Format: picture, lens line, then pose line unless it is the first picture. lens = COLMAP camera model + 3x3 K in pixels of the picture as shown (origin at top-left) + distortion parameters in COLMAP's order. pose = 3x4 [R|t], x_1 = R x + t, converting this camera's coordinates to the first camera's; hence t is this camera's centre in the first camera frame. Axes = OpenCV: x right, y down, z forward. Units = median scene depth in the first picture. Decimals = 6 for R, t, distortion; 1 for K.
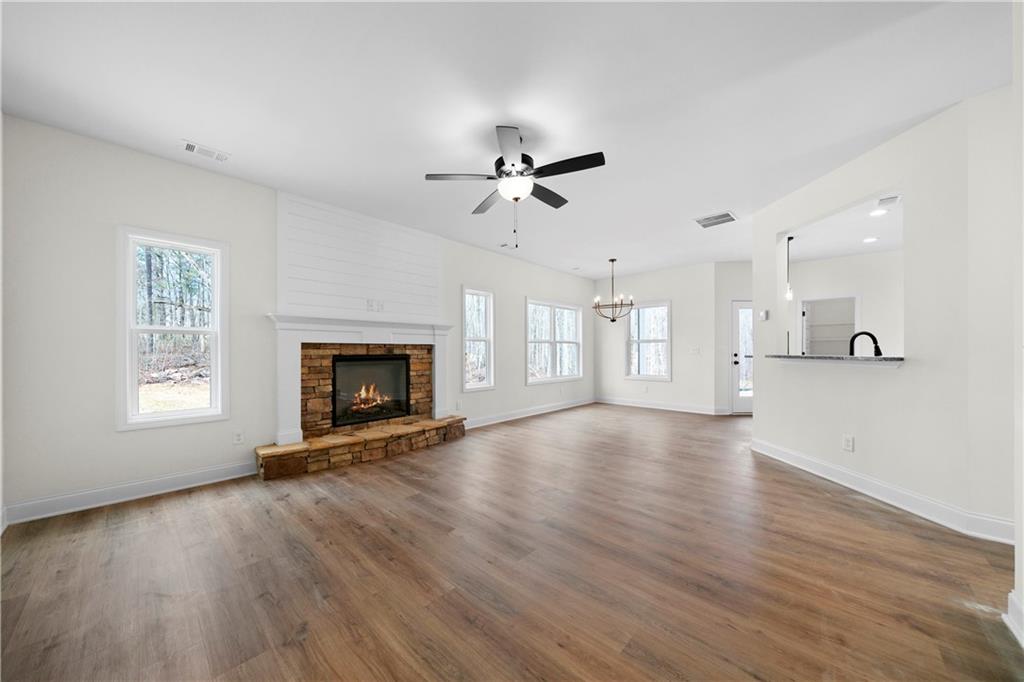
lens RADIAL K [[349.6, 0, 515.3], [0, 349.6, 351.1], [0, 0, 1]] dist [-0.007732, 0.000198]
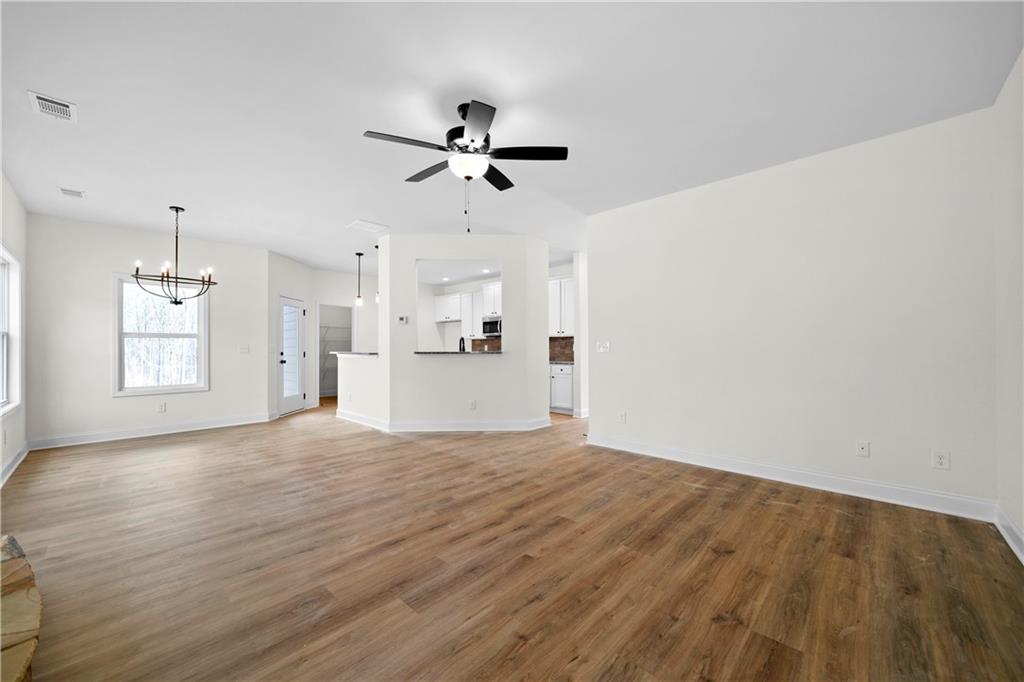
lens RADIAL K [[389.5, 0, 509.3], [0, 389.5, 340.6], [0, 0, 1]] dist [-0.005342, 0.000929]
pose [[0.016645, 0.020793, 0.999645, -0.683821], [0.005786, 0.999765, -0.020892, 0.002114], [-0.999845, 0.006131, 0.016521, 0.612191]]
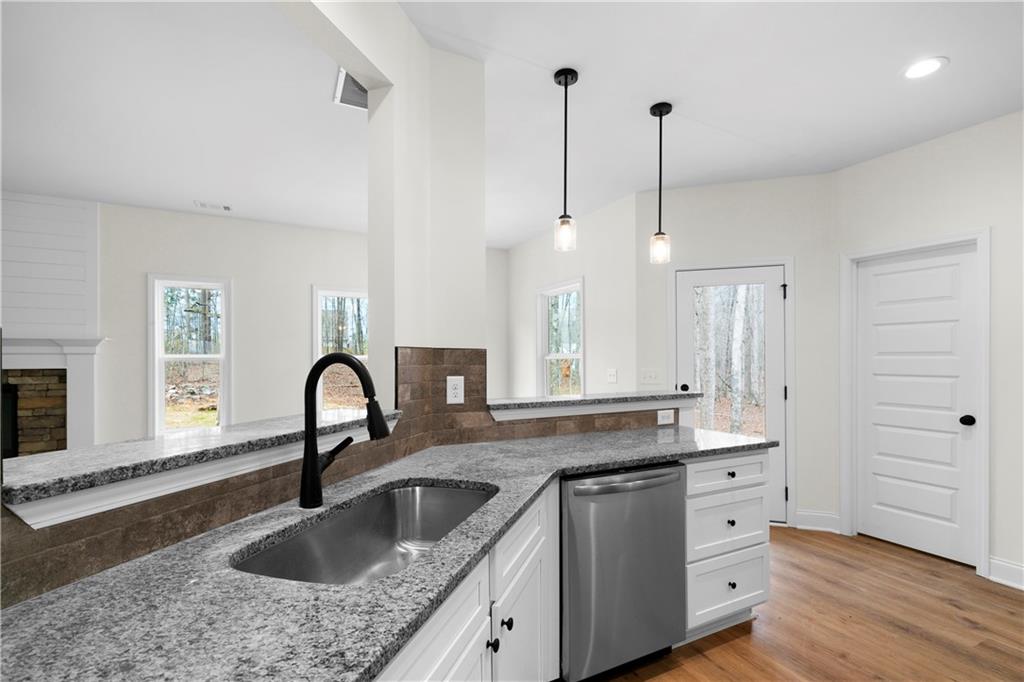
lens RADIAL K [[476.6, 0, 516.2], [0, 476.6, 358.5], [0, 0, 1]] dist [-0.000638, -0.000130]
pose [[0.942293, -0.002519, -0.334780, 1.057248], [0.001237, 0.999991, -0.004042, -0.041022], [0.334787, 0.003395, 0.942288, 0.552362]]
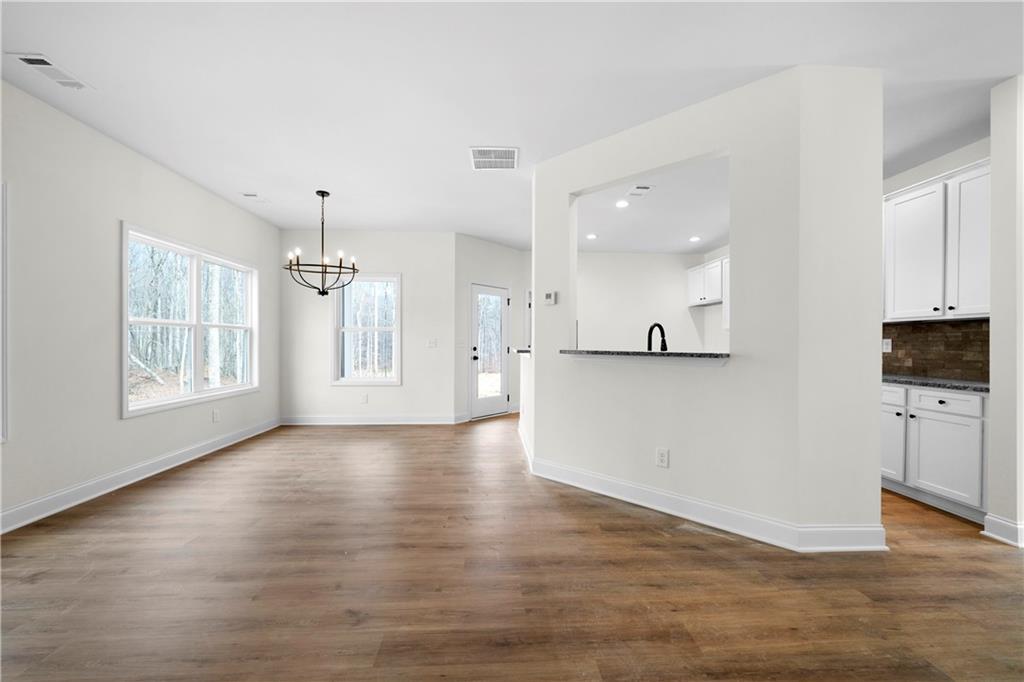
lens RADIAL K [[389.5, 0, 511.3], [0, 389.5, 344.4], [0, 0, 1]] dist [-0.005342, 0.000929]
pose [[0.697695, 0.003440, 0.716386, 0.039734], [-0.005857, 0.999982, 0.000903, -0.000858], [-0.716371, -0.004826, 0.697703, 0.475695]]
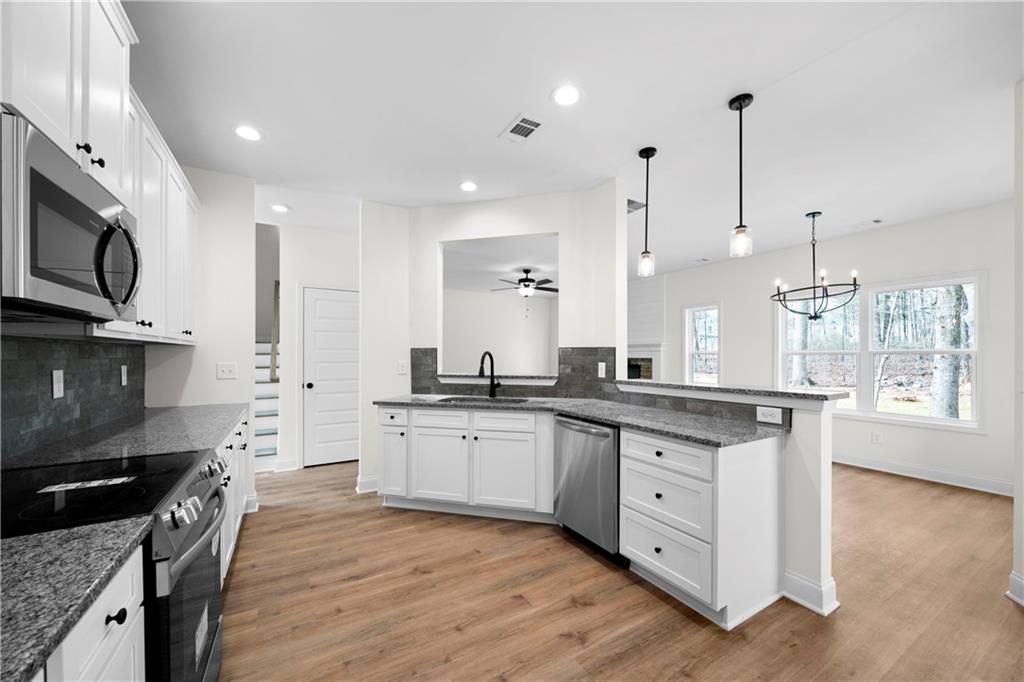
lens RADIAL K [[389.5, 0, 519.7], [0, 389.5, 355.5], [0, 0, 1]] dist [-0.005342, 0.000929]
pose [[-0.276240, 0.001812, -0.961087, 1.677292], [-0.002545, 0.999993, 0.002617, -0.039270], [0.961085, 0.003169, -0.276234, 1.144252]]
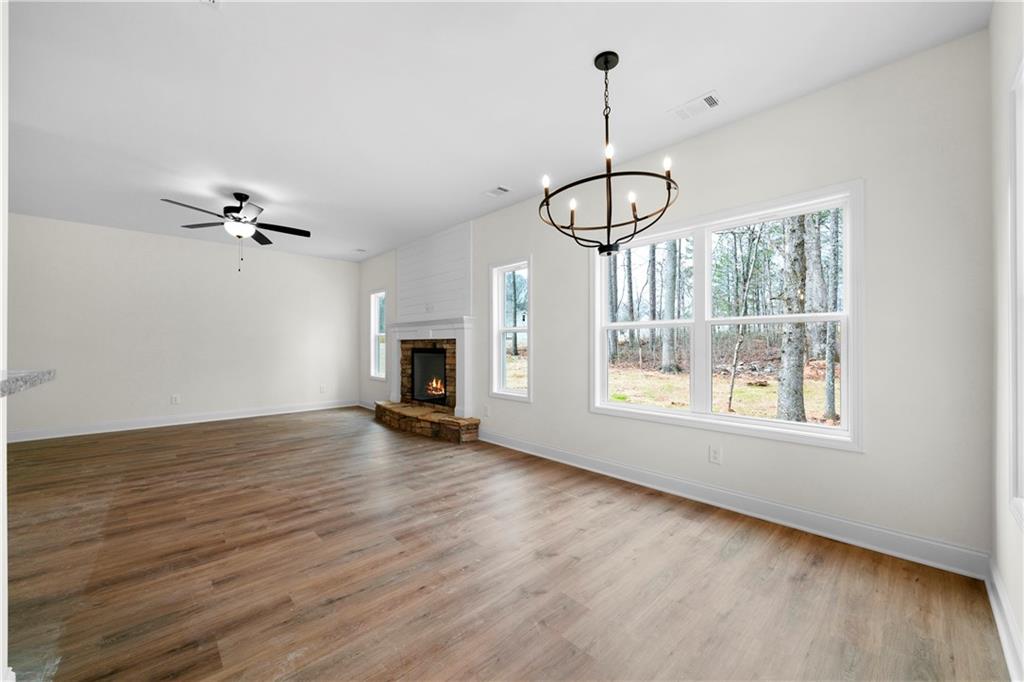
lens RADIAL K [[389.5, 0, 514.4], [0, 389.5, 345.8], [0, 0, 1]] dist [-0.005342, 0.000929]
pose [[-0.058626, 0.003437, -0.998274, 1.026440], [-0.000690, 0.999994, 0.003484, -0.003579], [0.998280, 0.000893, -0.058623, 1.513725]]
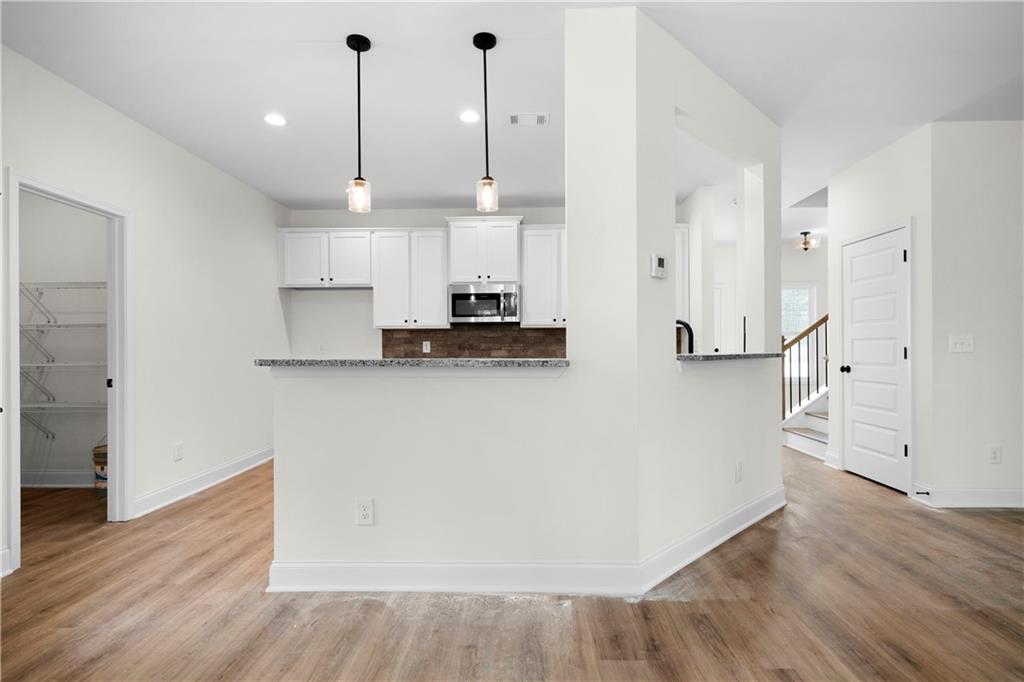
lens RADIAL K [[504.4, 0, 514.0], [0, 504.4, 346.8], [0, 0, 1]] dist [0.006527, -0.000208]
pose [[-0.662844, 0.004036, 0.748747, 0.364054], [0.005827, 0.999983, -0.000232, -0.001467], [-0.748735, 0.004209, -0.662856, 1.603008]]
